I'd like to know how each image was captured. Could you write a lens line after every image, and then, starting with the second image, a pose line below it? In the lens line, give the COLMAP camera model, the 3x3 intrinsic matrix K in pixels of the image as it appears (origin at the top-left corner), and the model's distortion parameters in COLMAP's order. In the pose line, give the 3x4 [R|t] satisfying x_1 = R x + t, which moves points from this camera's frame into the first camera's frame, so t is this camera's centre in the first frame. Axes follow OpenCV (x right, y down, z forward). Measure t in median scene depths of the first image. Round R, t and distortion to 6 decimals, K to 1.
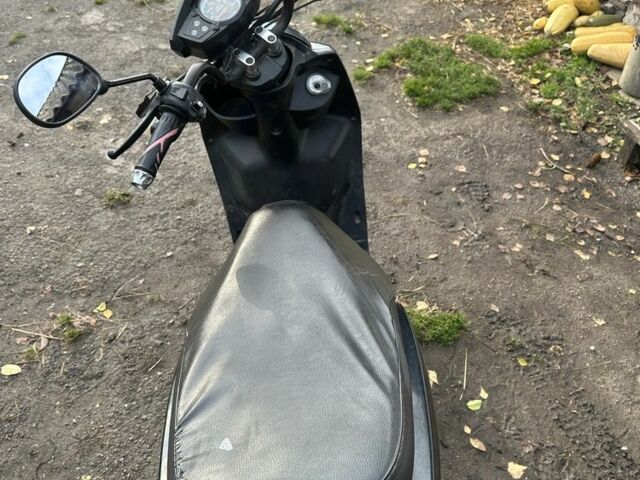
lens RADIAL K [[603.9, 0, 320.2], [0, 603.9, 236.1], [0, 0, 1]] dist [0.149631, -0.318095]
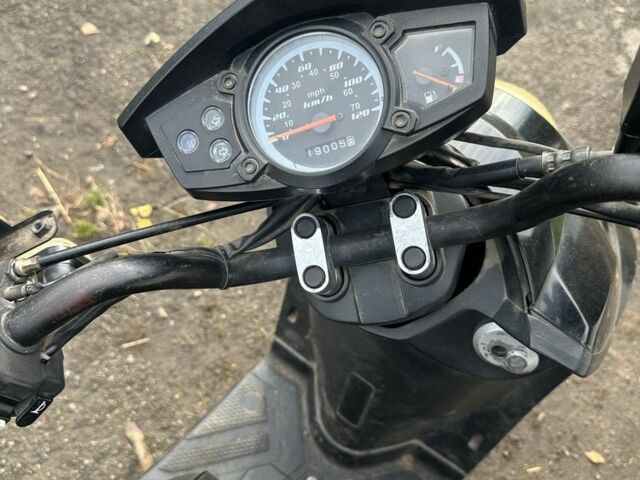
lens RADIAL K [[603.9, 0, 320.2], [0, 603.9, 236.1], [0, 0, 1]] dist [0.149631, -0.318095]
pose [[0.754921, 0.625051, -0.198508, -0.032807], [-0.511527, 0.750627, 0.418210, -0.228748], [0.410408, -0.214173, 0.886394, 0.374461]]
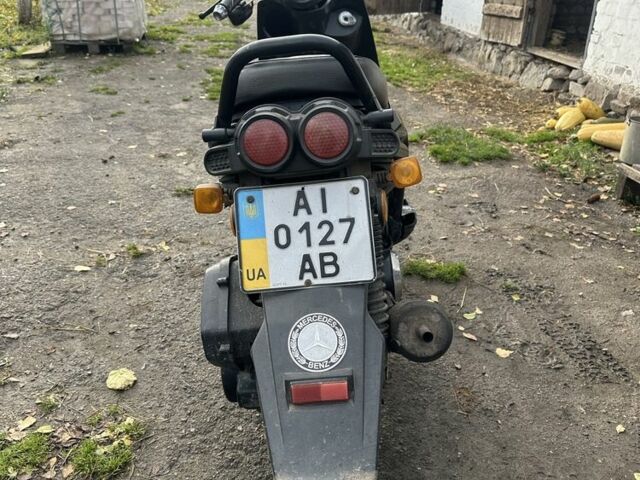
lens RADIAL K [[603.9, 0, 320.2], [0, 603.9, 236.1], [0, 0, 1]] dist [0.149631, -0.318095]
pose [[0.994862, 0.055146, -0.084905, 0.047308], [-0.078675, 0.948928, -0.305526, 0.377070], [0.063720, 0.310636, 0.948391, -0.105886]]
